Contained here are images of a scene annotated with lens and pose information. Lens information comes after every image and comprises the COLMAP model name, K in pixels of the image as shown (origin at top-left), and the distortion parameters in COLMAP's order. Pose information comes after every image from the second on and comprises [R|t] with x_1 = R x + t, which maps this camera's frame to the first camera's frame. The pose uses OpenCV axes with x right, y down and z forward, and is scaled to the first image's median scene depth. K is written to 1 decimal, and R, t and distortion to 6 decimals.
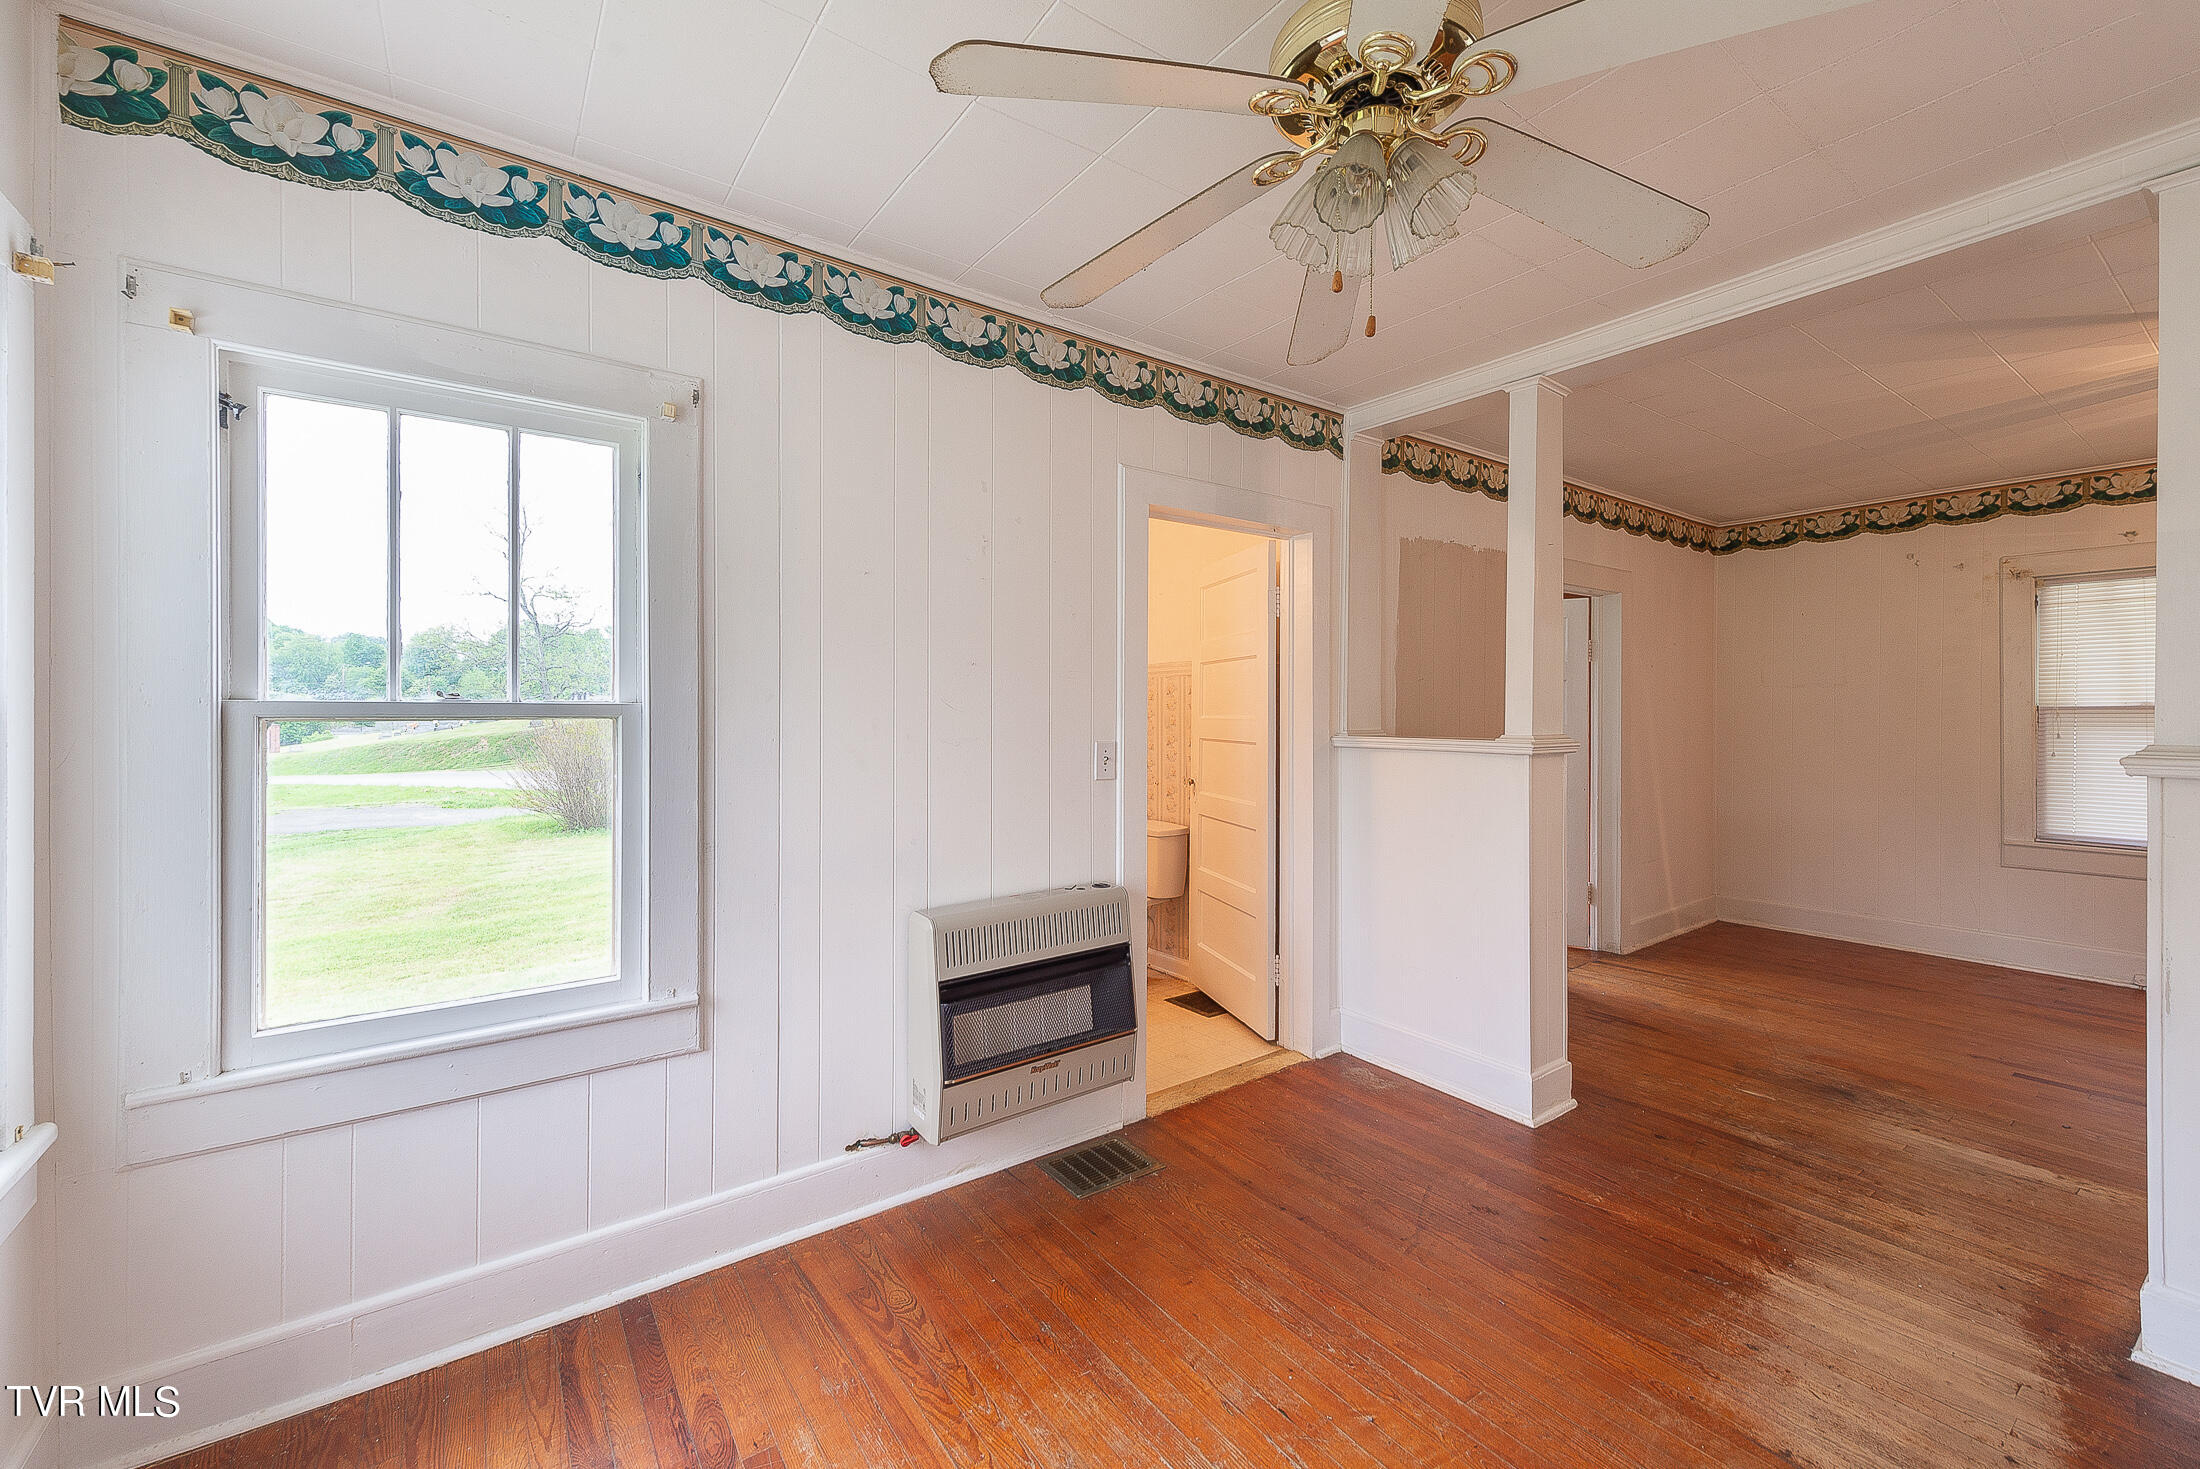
lens RADIAL K [[884.6, 0, 1107.4], [0, 884.6, 712.0], [0, 0, 1]] dist [0.008277, -0.000645]
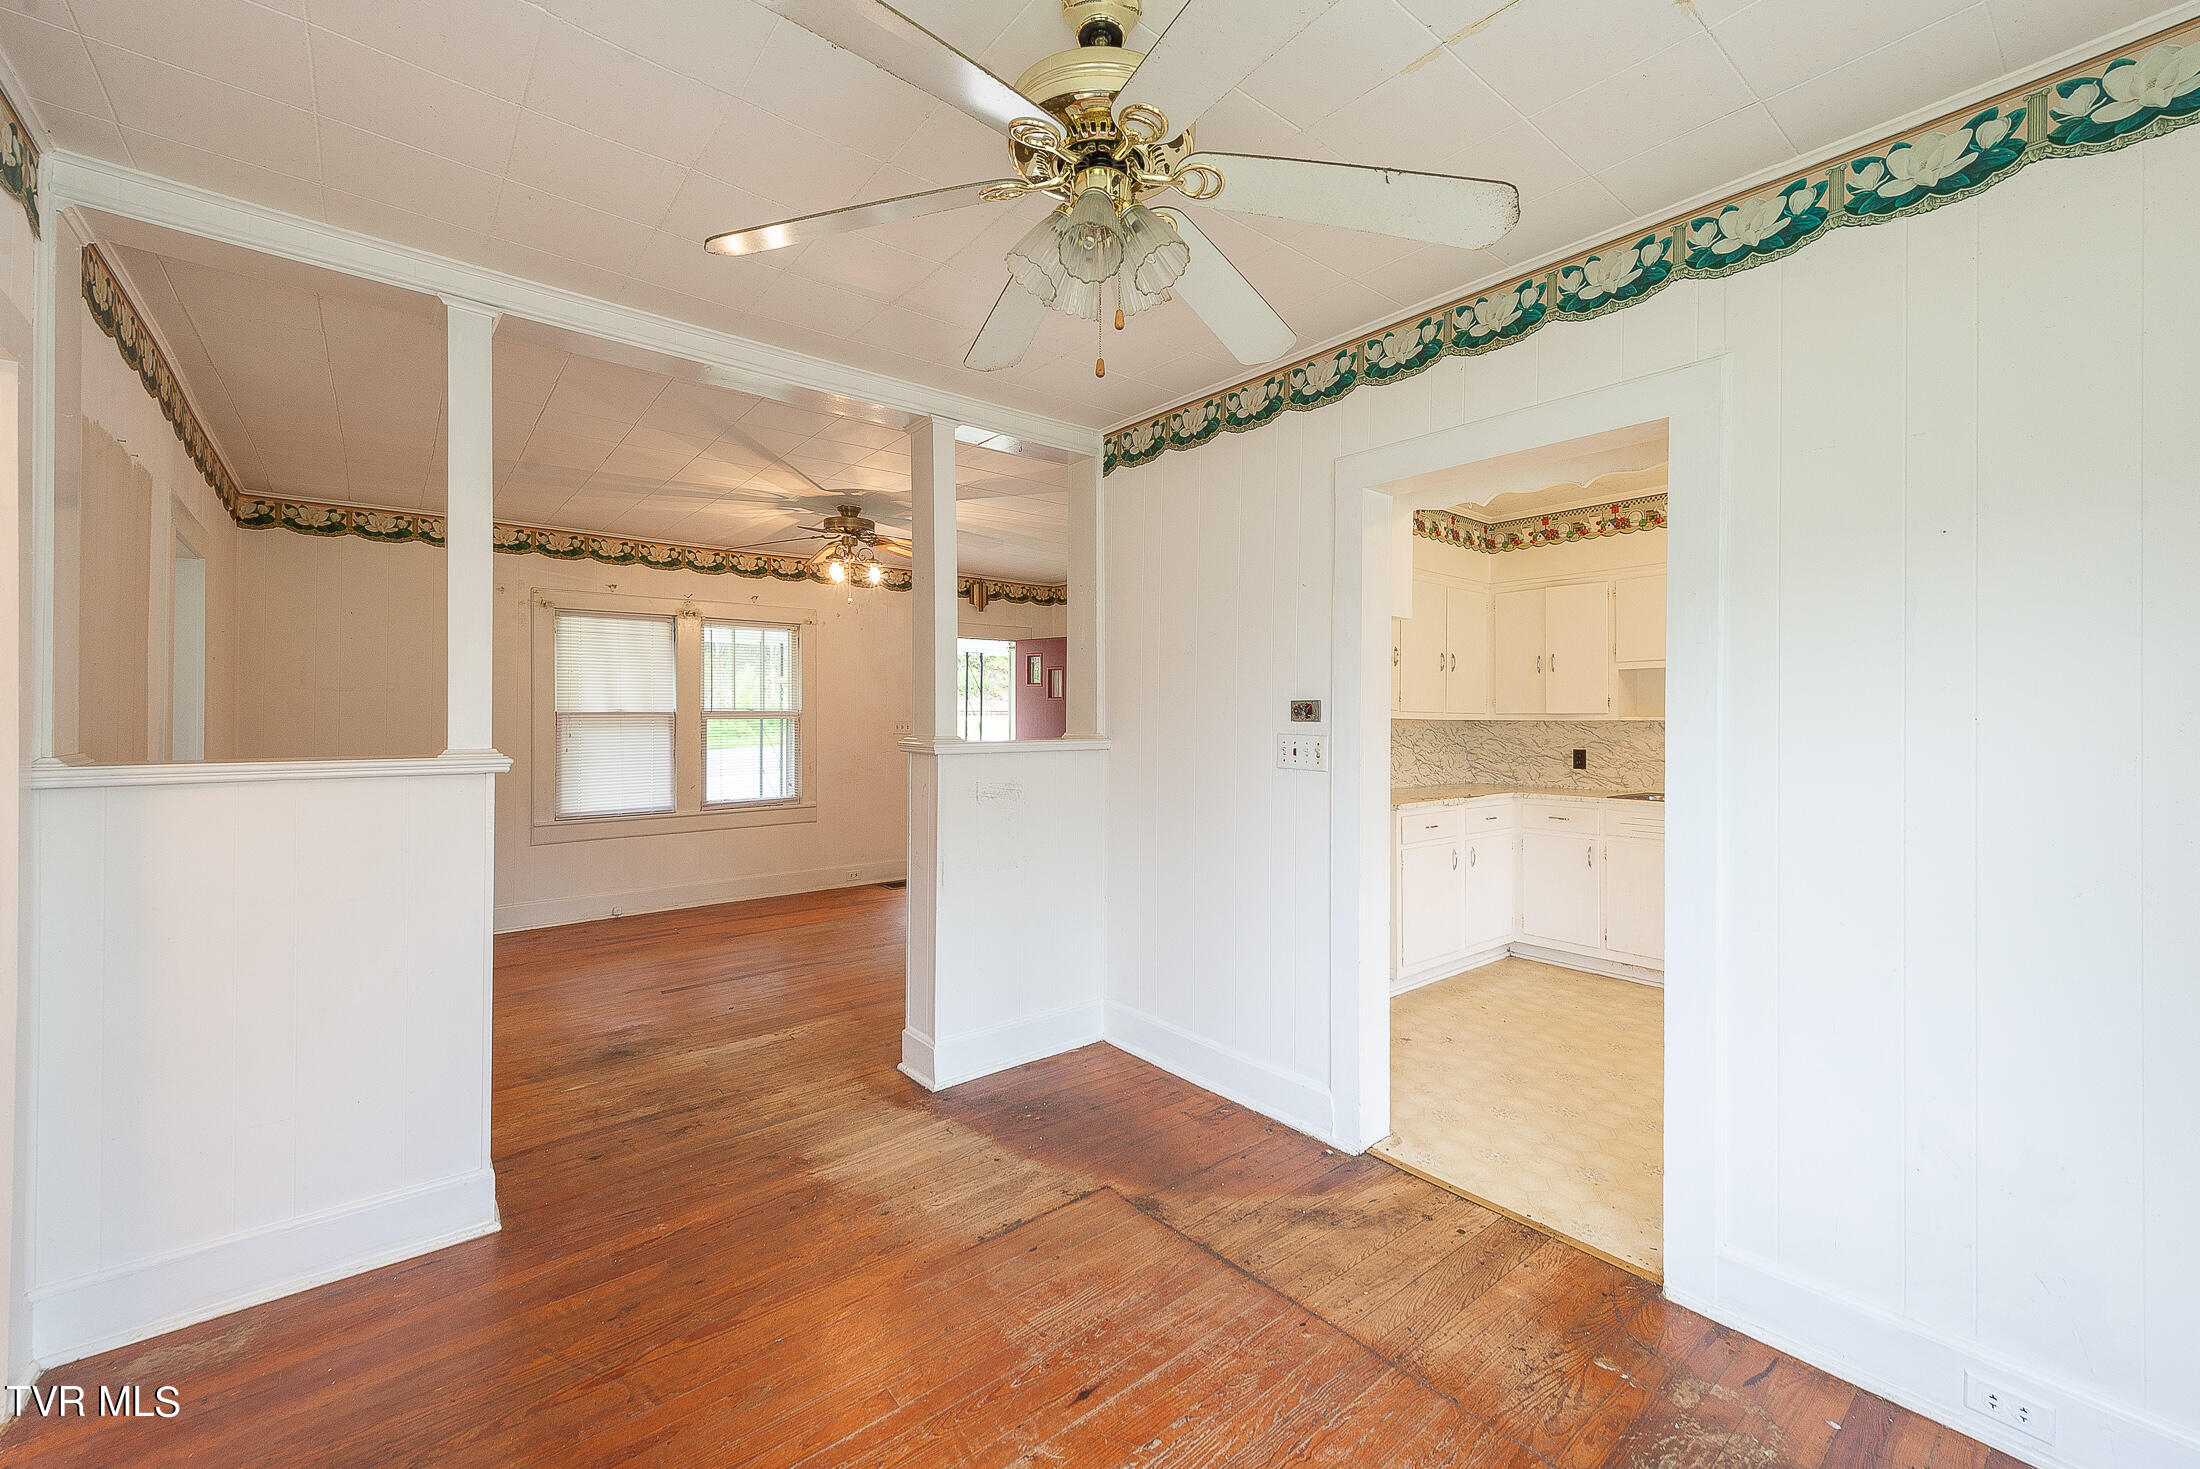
lens RADIAL K [[874.9, 0, 1103.7], [0, 874.9, 719.2], [0, 0, 1]] dist [0.009708, -0.000248]
pose [[-0.063687, -0.006408, 0.997949, -0.420200], [0.001336, 0.999978, 0.006506, -0.006168], [-0.997969, 0.001748, -0.063677, 0.578210]]
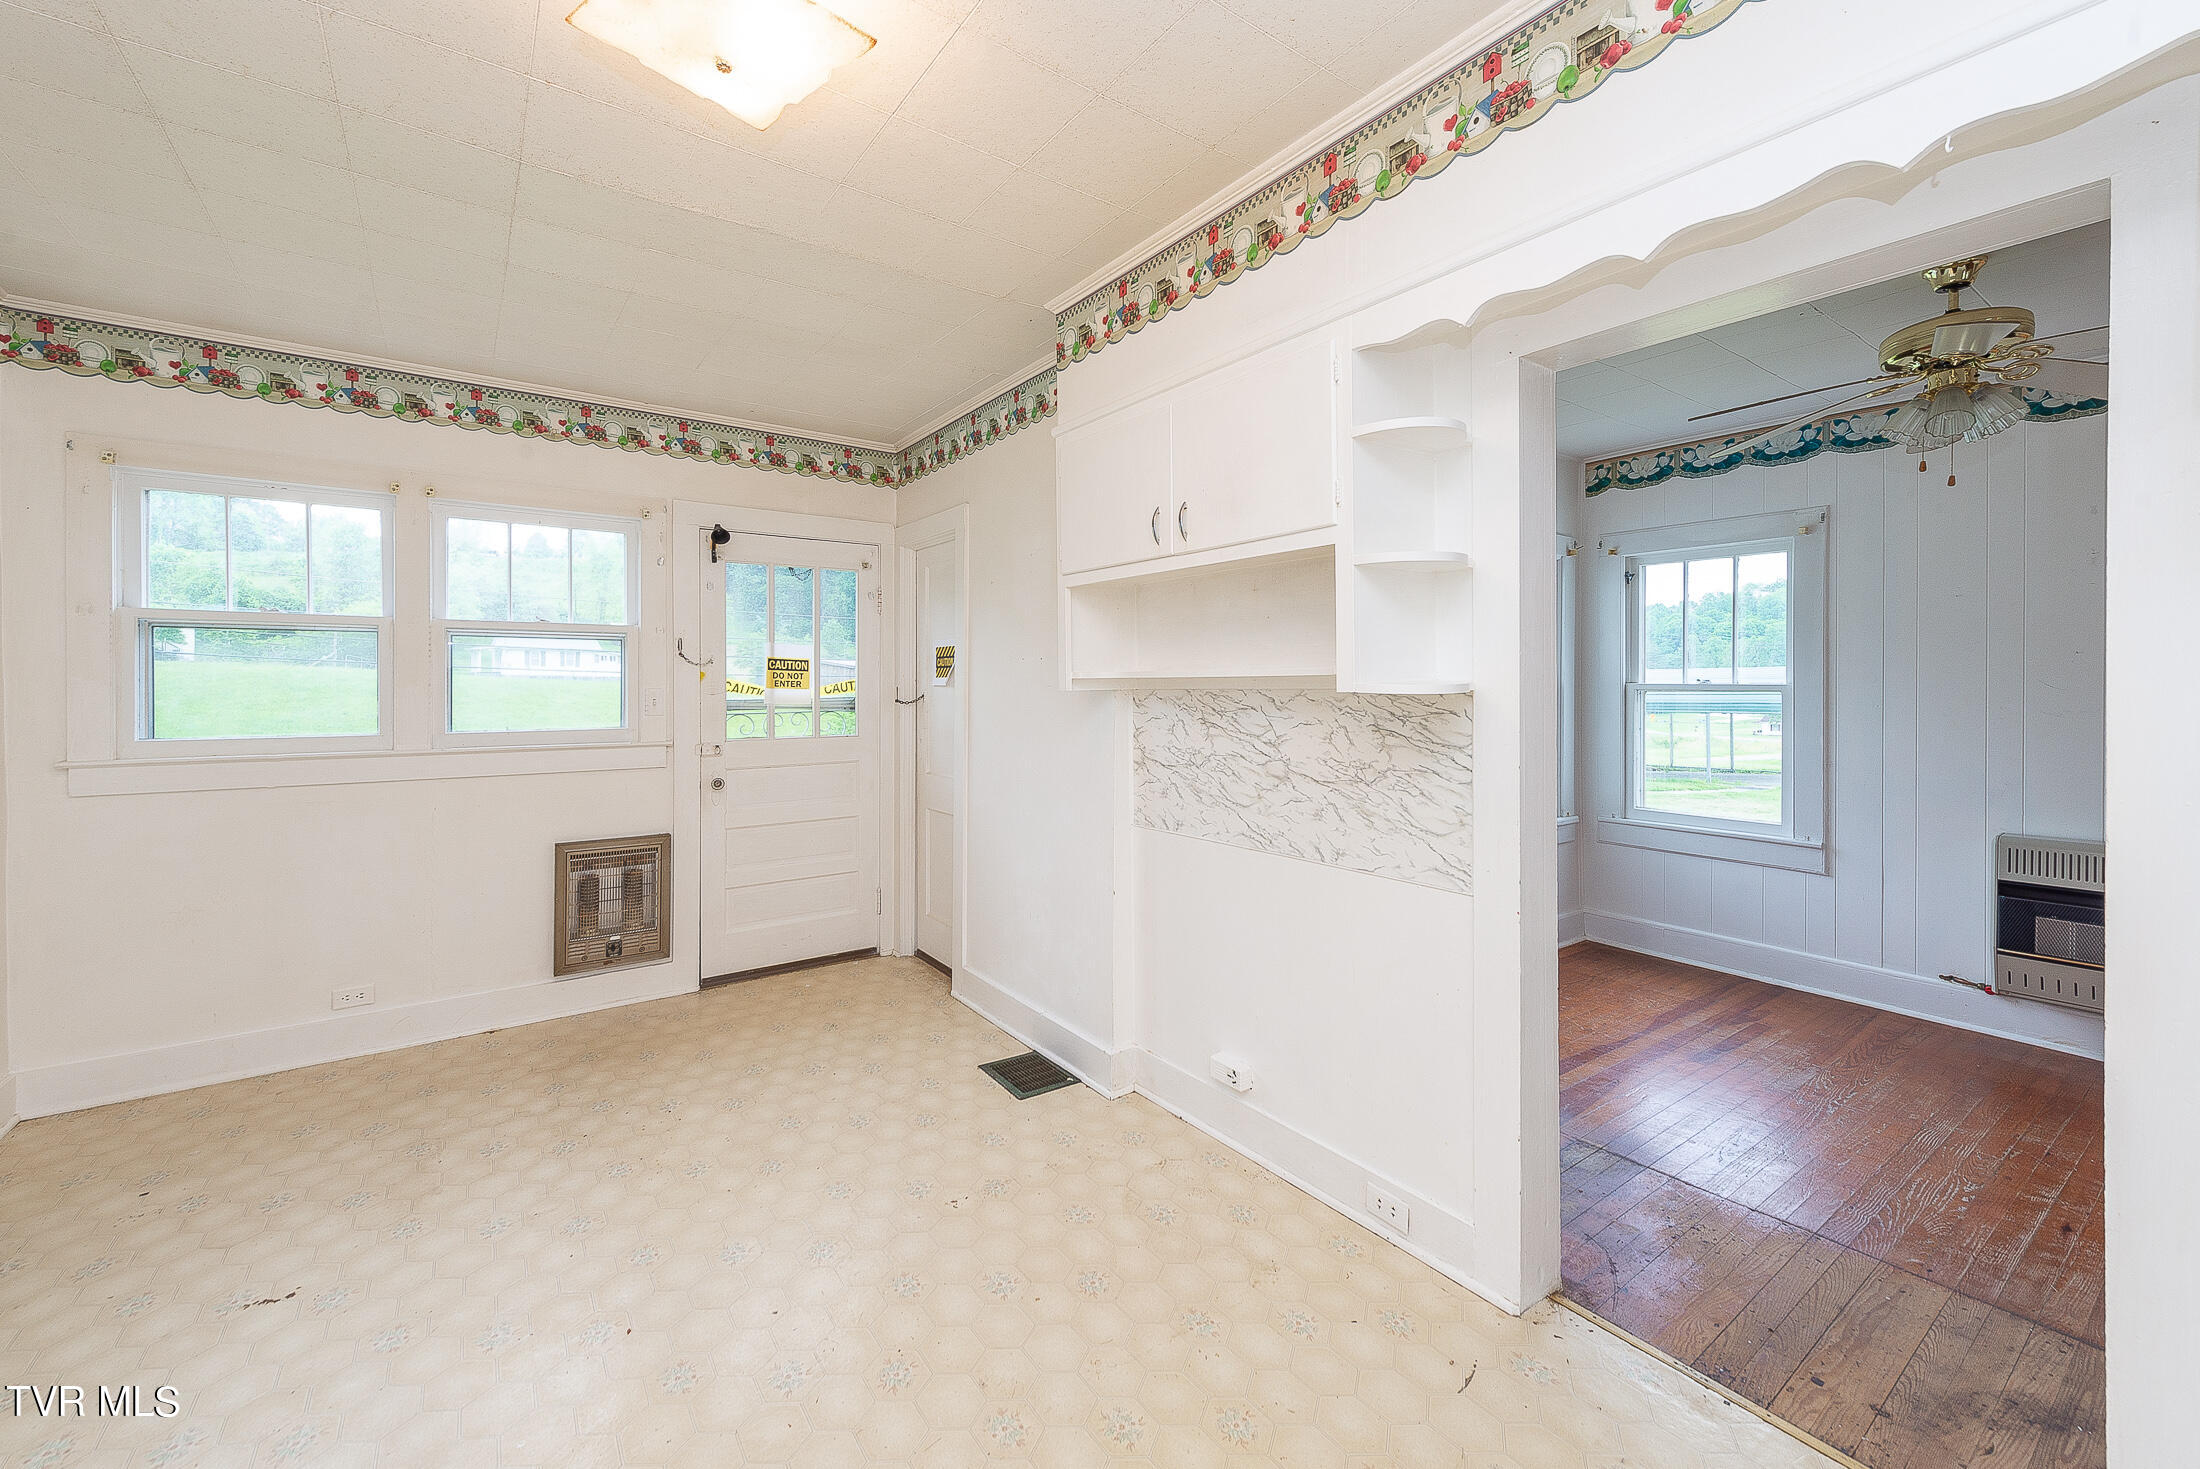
lens RADIAL K [[877.9, 0, 1100.3], [0, 877.9, 687.3], [0, 0, 1]] dist [0.014304, -0.000124]
pose [[-0.002343, 0.003893, -0.999990, 1.163537], [-0.004043, 0.999984, 0.003903, -0.003429], [0.999989, 0.004052, -0.002327, -0.413754]]
